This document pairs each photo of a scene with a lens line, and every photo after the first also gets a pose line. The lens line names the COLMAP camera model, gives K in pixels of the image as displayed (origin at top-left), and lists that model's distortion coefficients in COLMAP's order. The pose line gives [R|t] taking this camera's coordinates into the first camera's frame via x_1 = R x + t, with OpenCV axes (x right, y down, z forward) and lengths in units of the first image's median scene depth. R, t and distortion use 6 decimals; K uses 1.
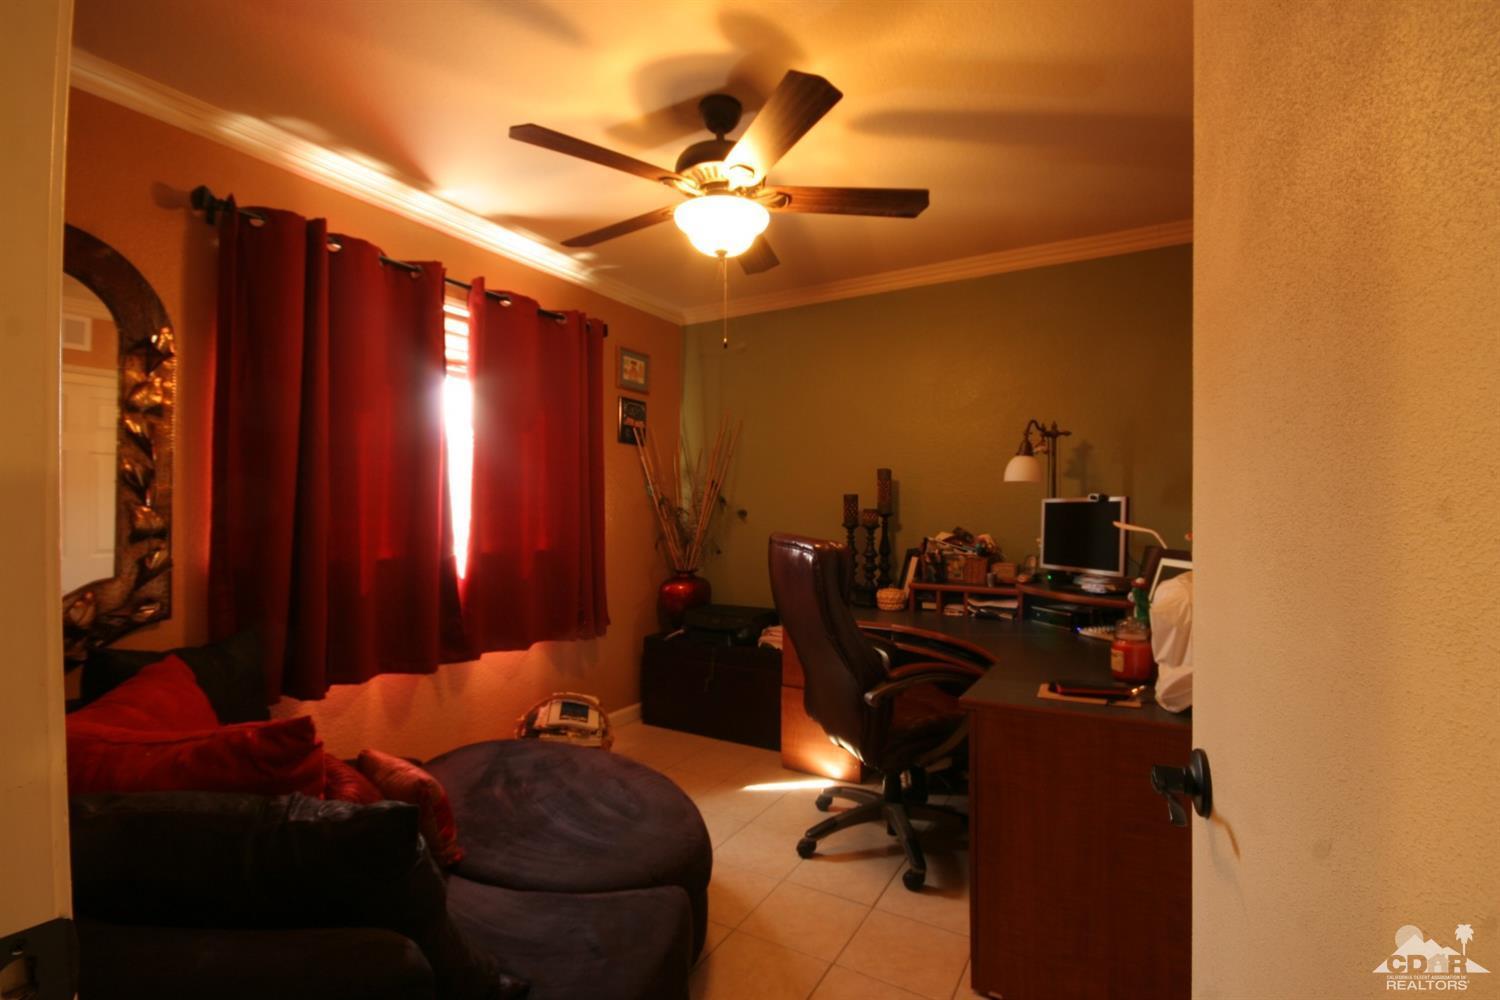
lens RADIAL K [[687.5, 0, 757.6], [0, 687.5, 508.6], [0, 0, 1]] dist [0.003415, -0.010178]
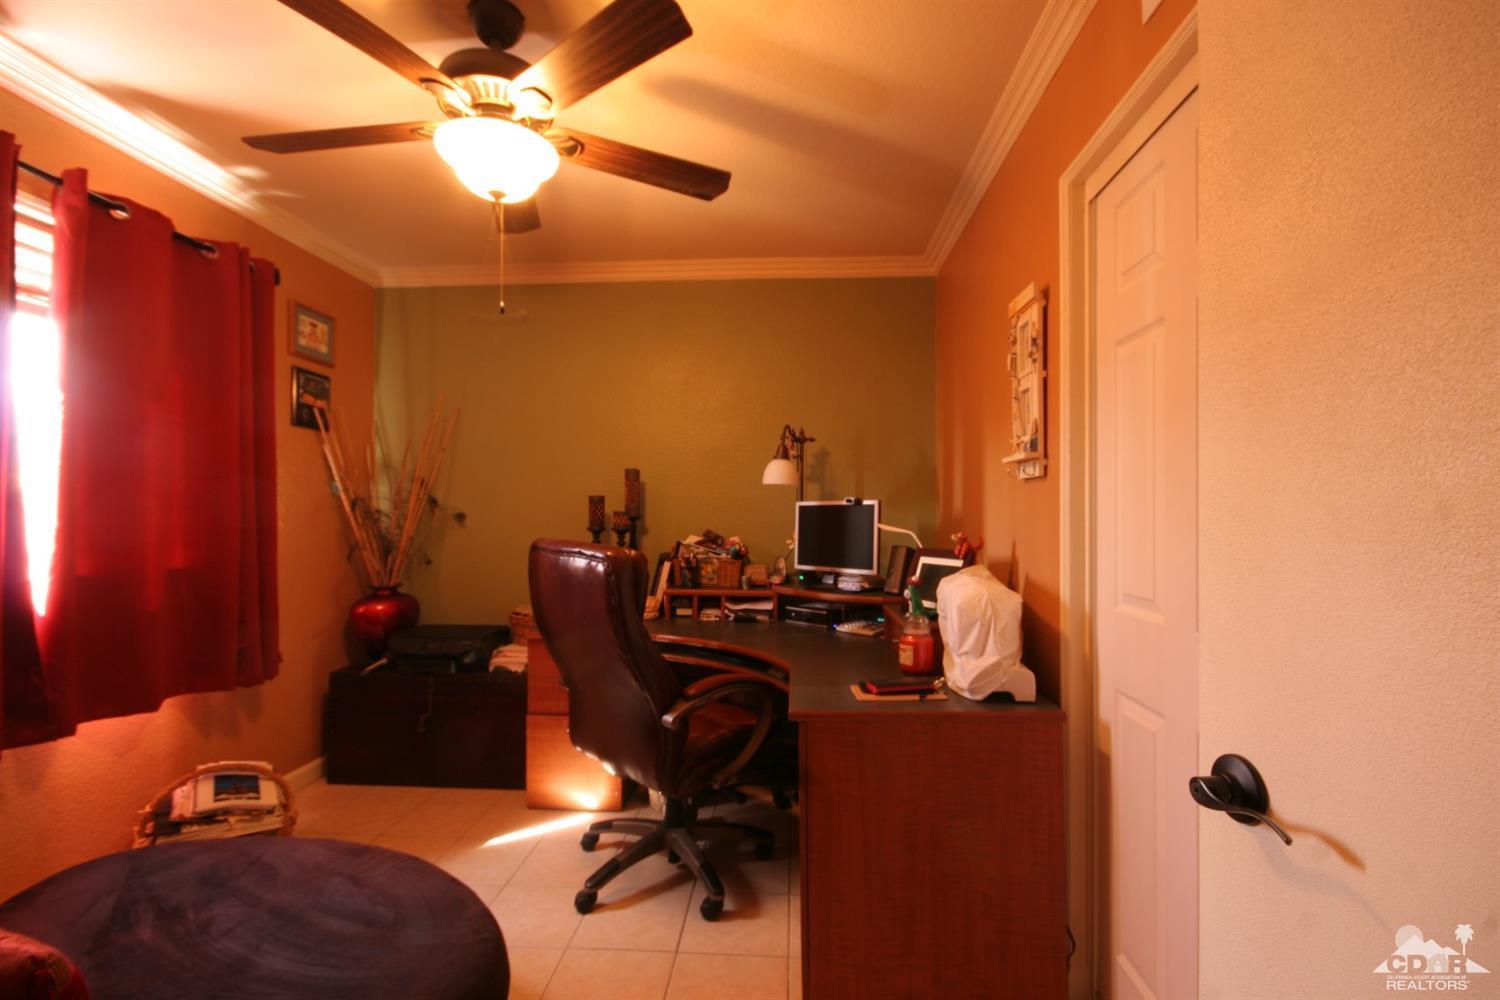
lens RADIAL K [[687.5, 0, 761.2], [0, 687.5, 510.4], [0, 0, 1]] dist [0.003415, -0.010178]
pose [[0.895964, 0.000543, 0.444126, -0.099883], [-0.000161, 1.000000, -0.000899, -0.000133], [-0.444126, 0.000734, 0.895964, 0.104034]]
